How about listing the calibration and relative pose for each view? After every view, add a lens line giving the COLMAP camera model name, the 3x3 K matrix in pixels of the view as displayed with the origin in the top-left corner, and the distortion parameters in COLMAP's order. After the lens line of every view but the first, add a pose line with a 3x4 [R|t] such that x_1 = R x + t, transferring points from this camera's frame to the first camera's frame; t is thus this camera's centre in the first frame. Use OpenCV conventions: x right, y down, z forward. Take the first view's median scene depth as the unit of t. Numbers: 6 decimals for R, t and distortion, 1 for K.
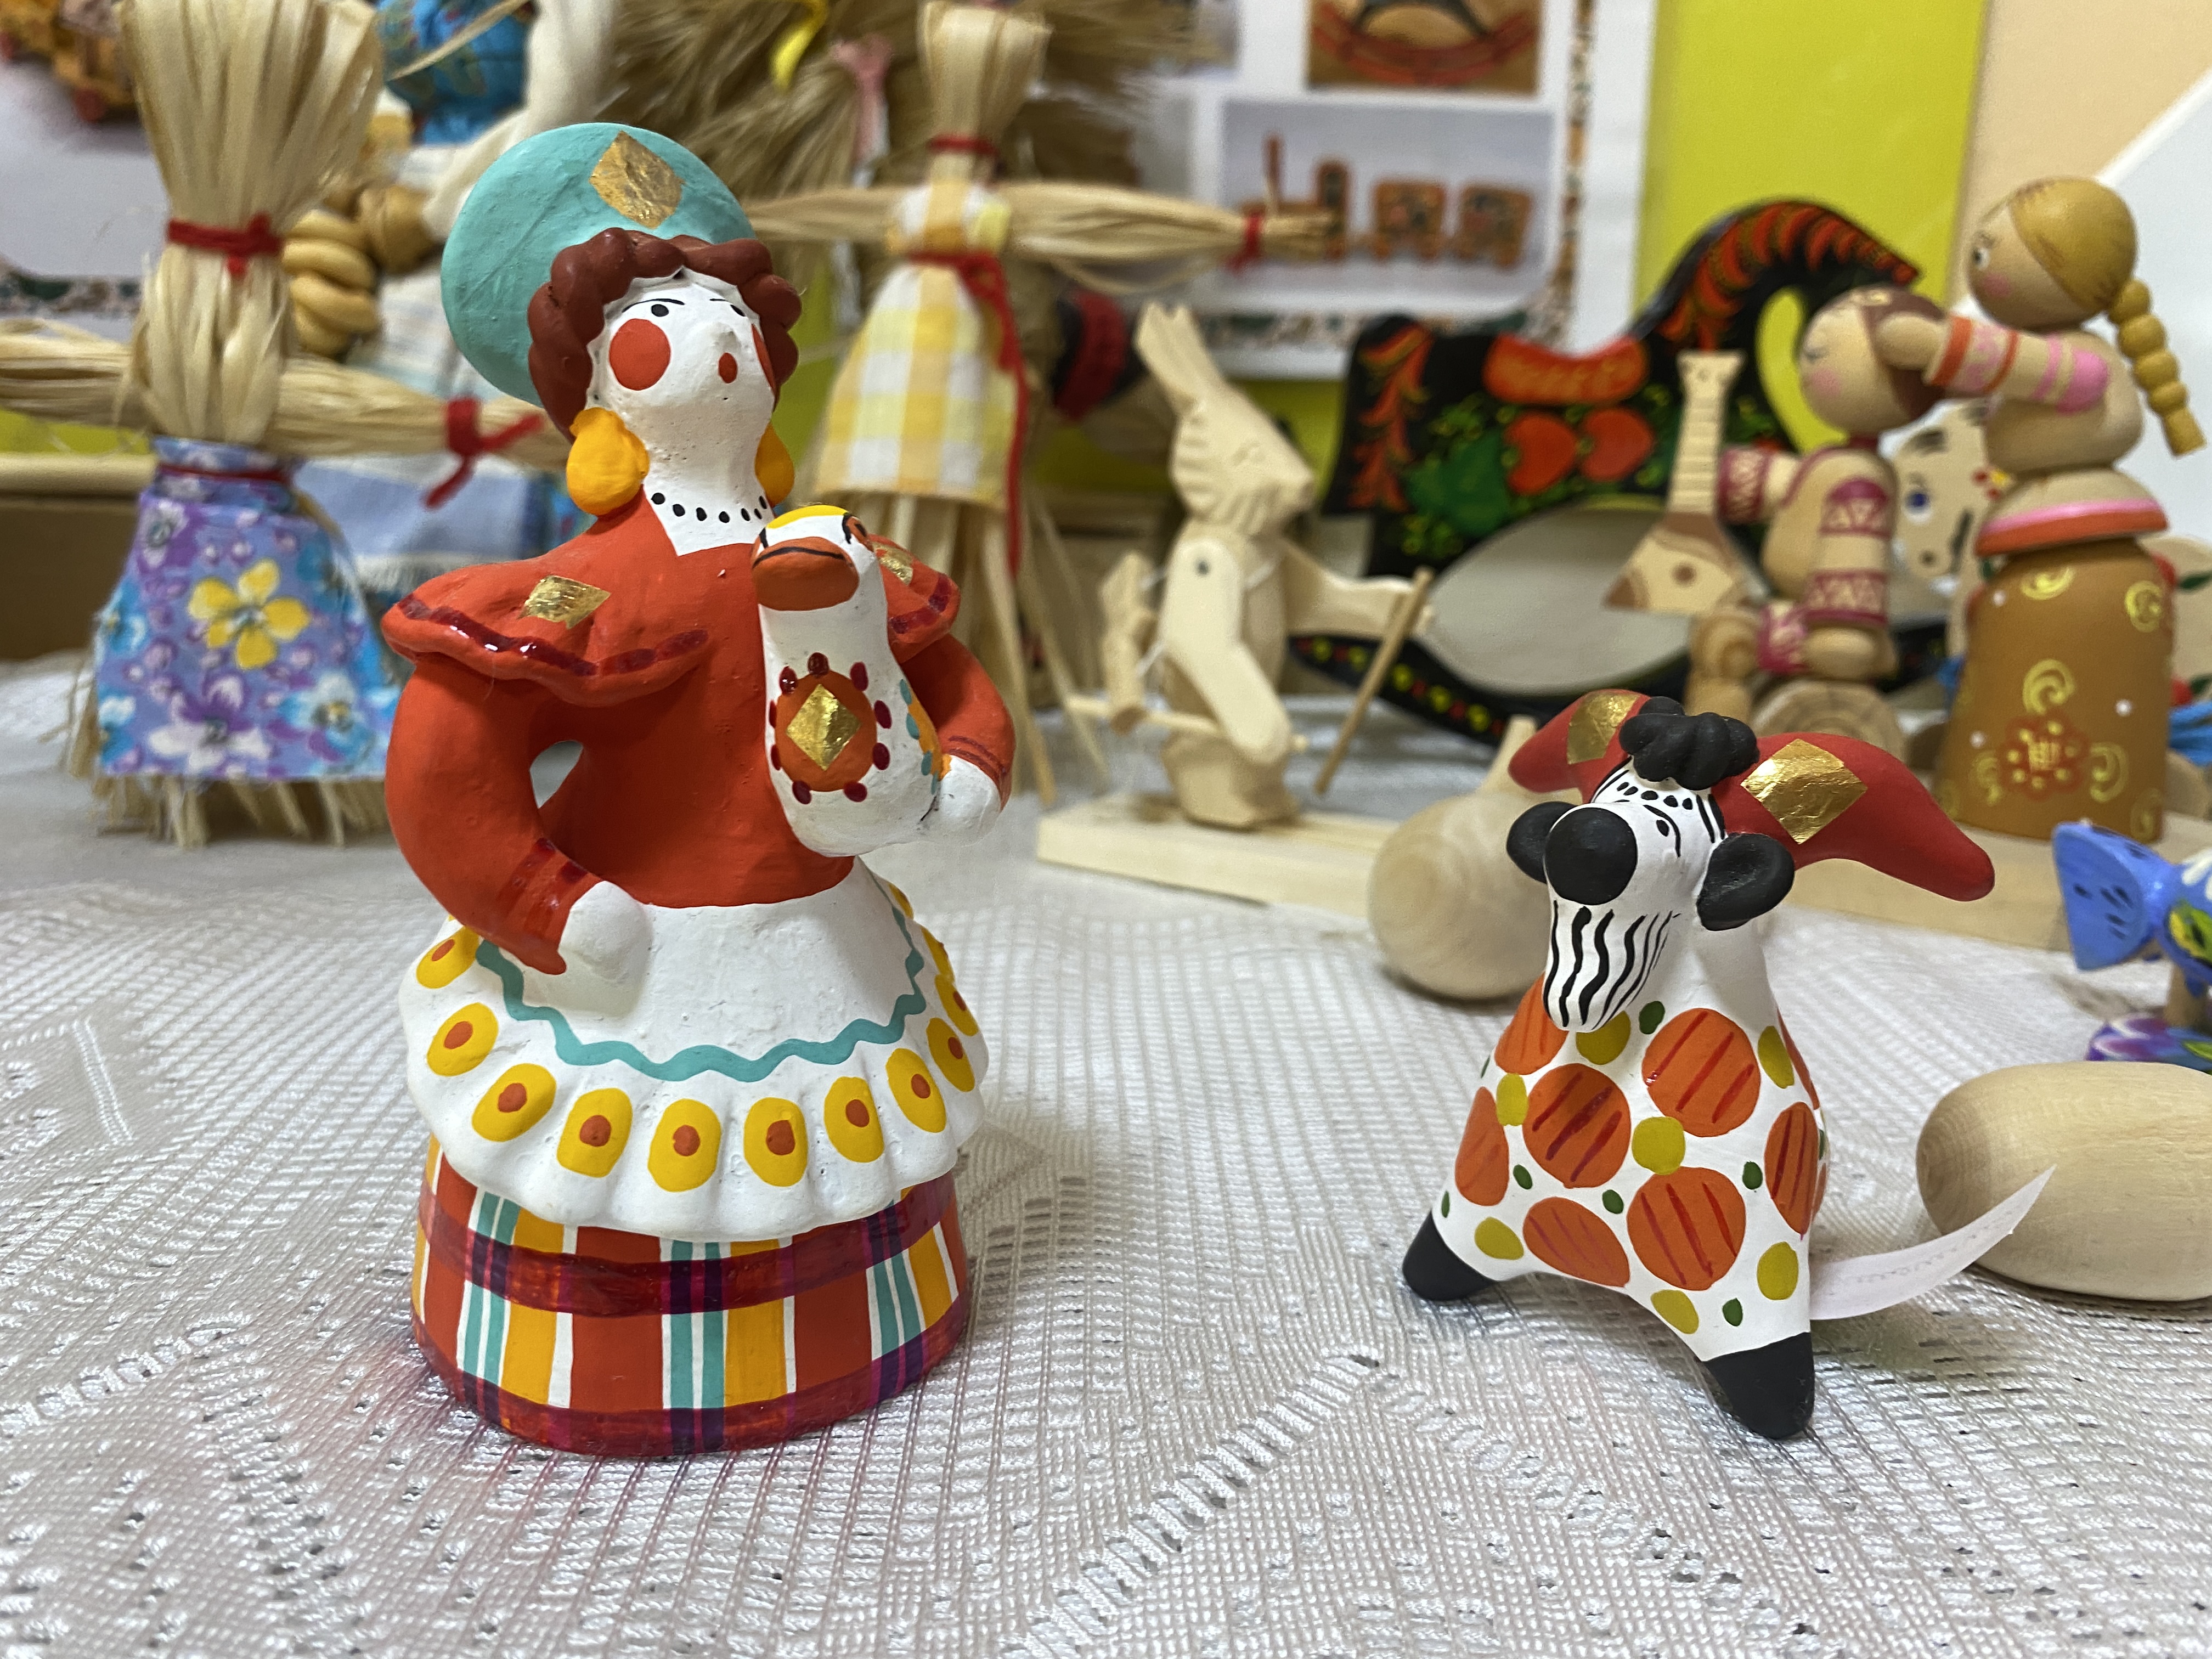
lens RADIAL K [[1702.2, 0, 1112.3], [0, 1702.2, 803.1], [0, 0, 1]] dist [-0.007506, 0.005771]
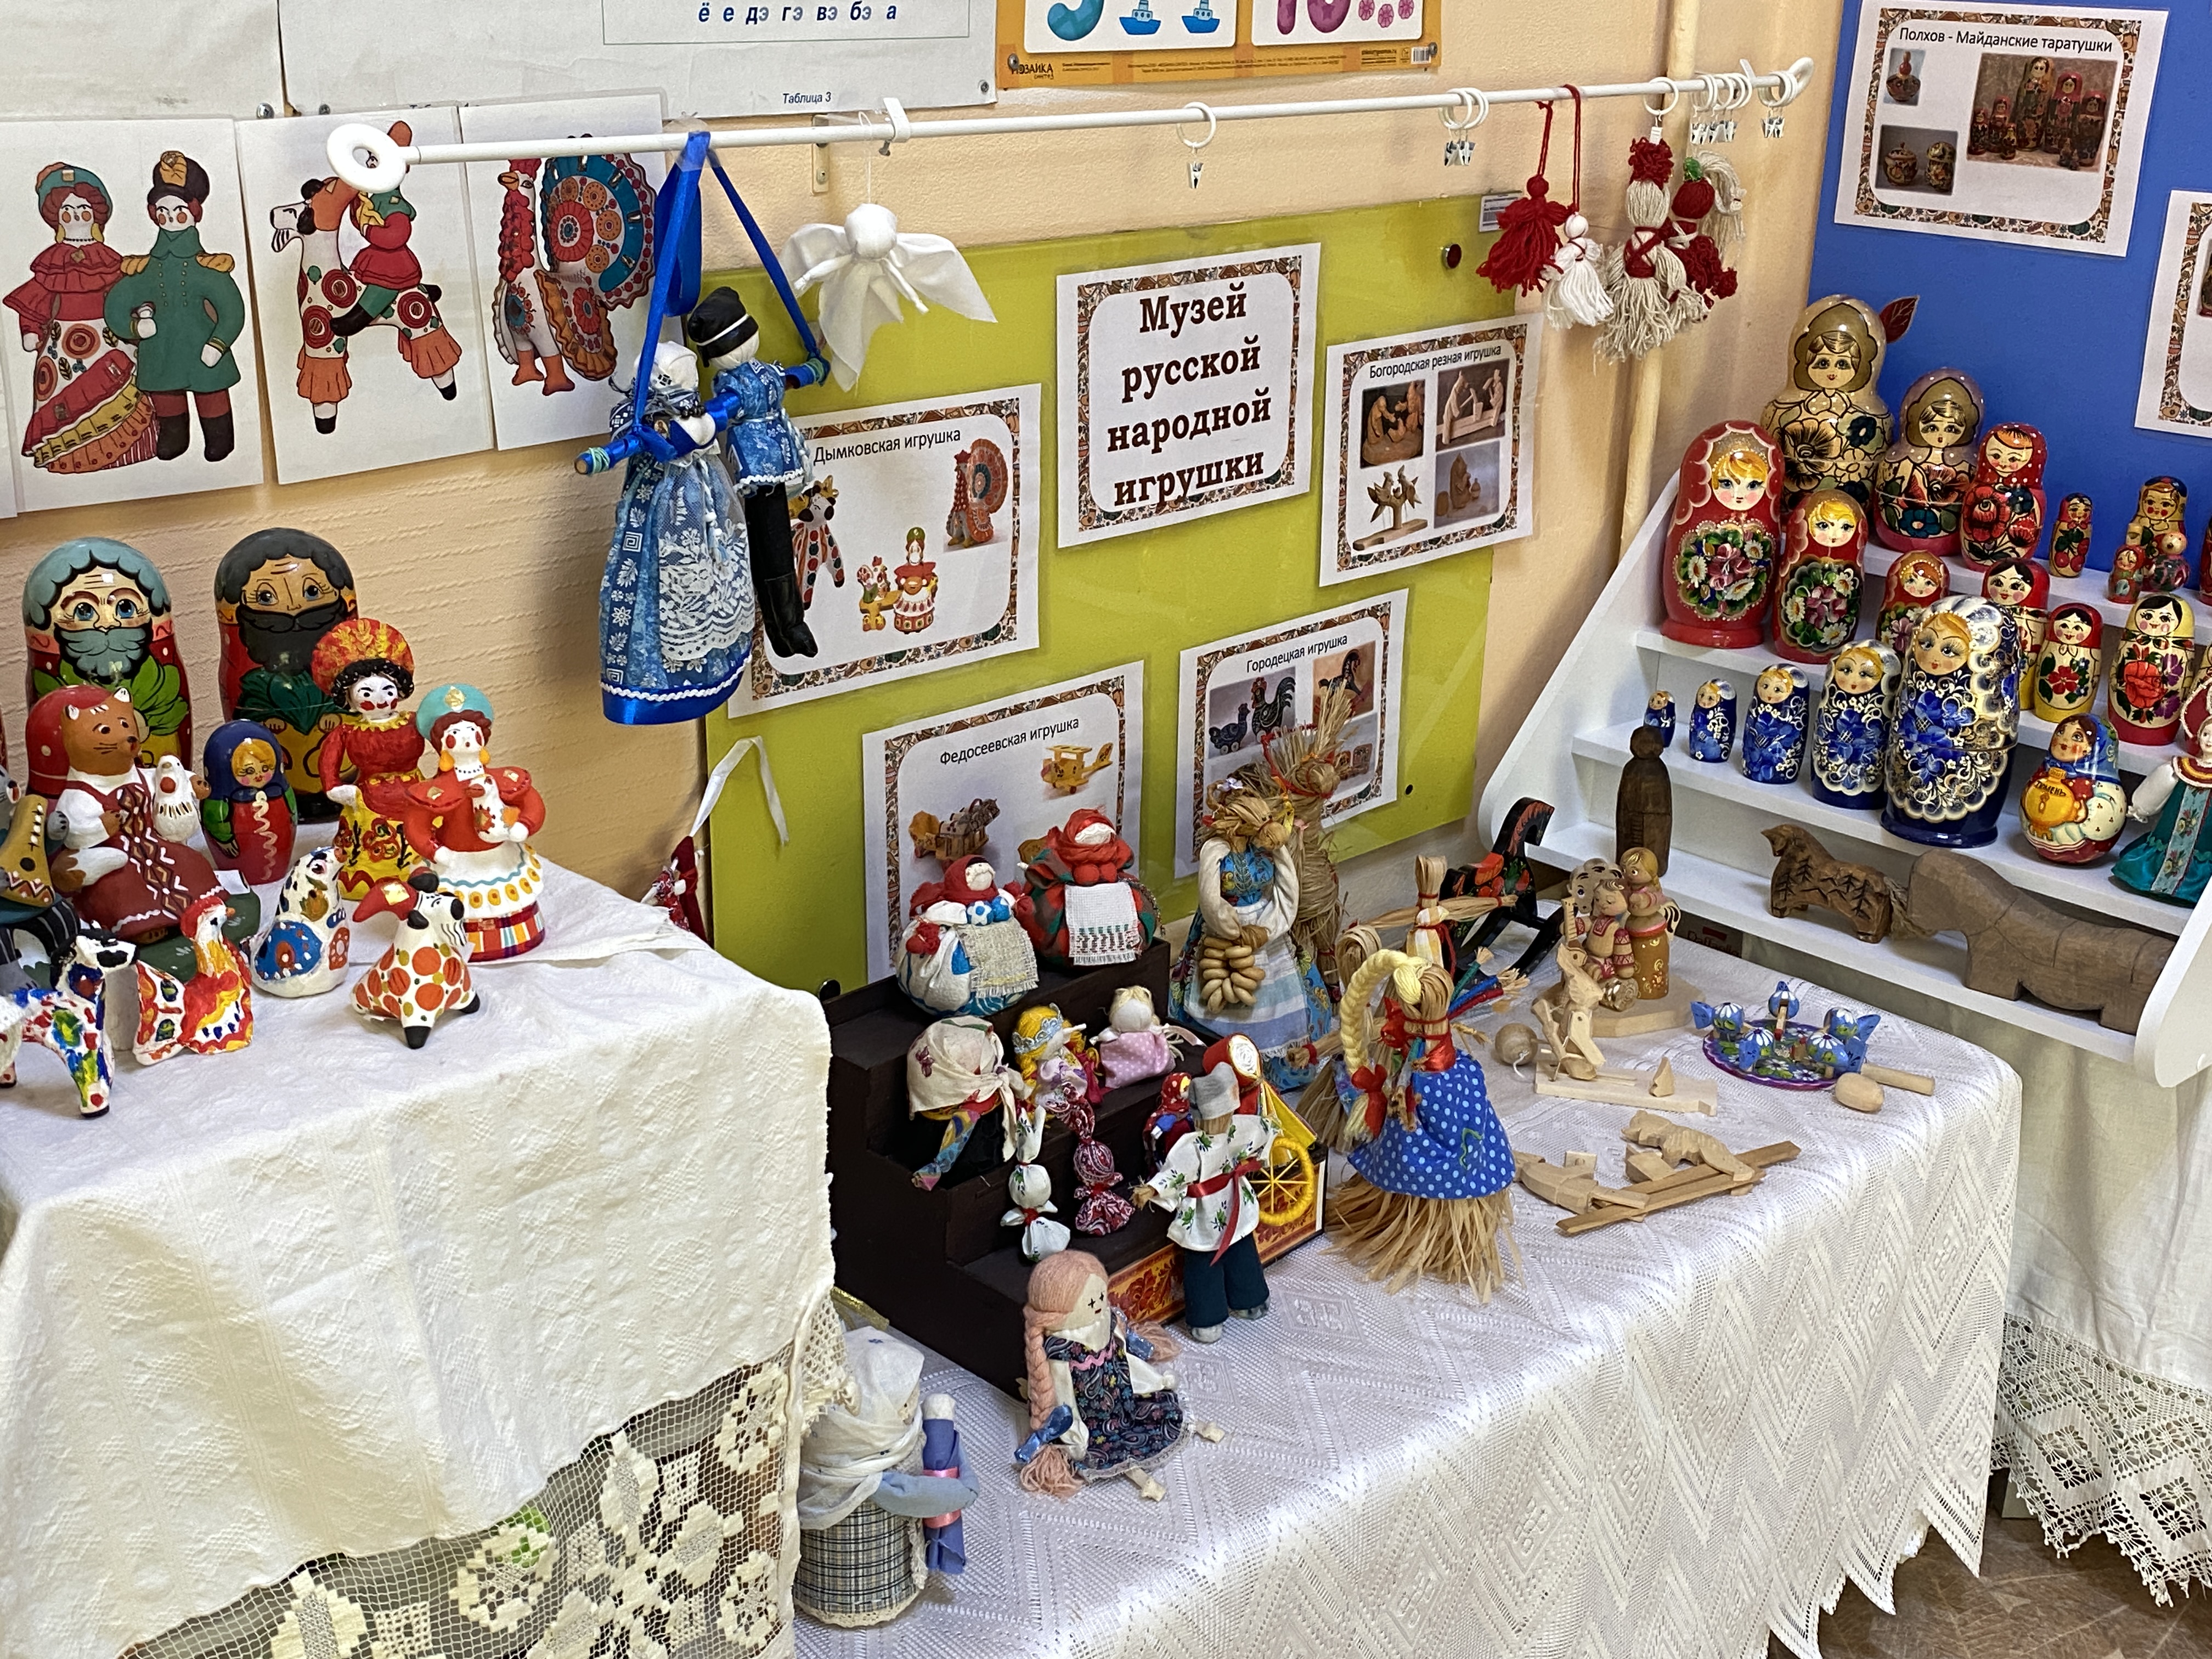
lens RADIAL K [[2413.9, 0, 1113.7], [0, 2413.9, 829.3], [0, 0, 1]] dist [0.163442, -0.485919]
pose [[0.760995, -0.246980, 0.599906, -3.970764], [0.156808, 0.967306, 0.199323, -1.800005], [-0.629522, -0.057614, 0.774844, -2.756808]]
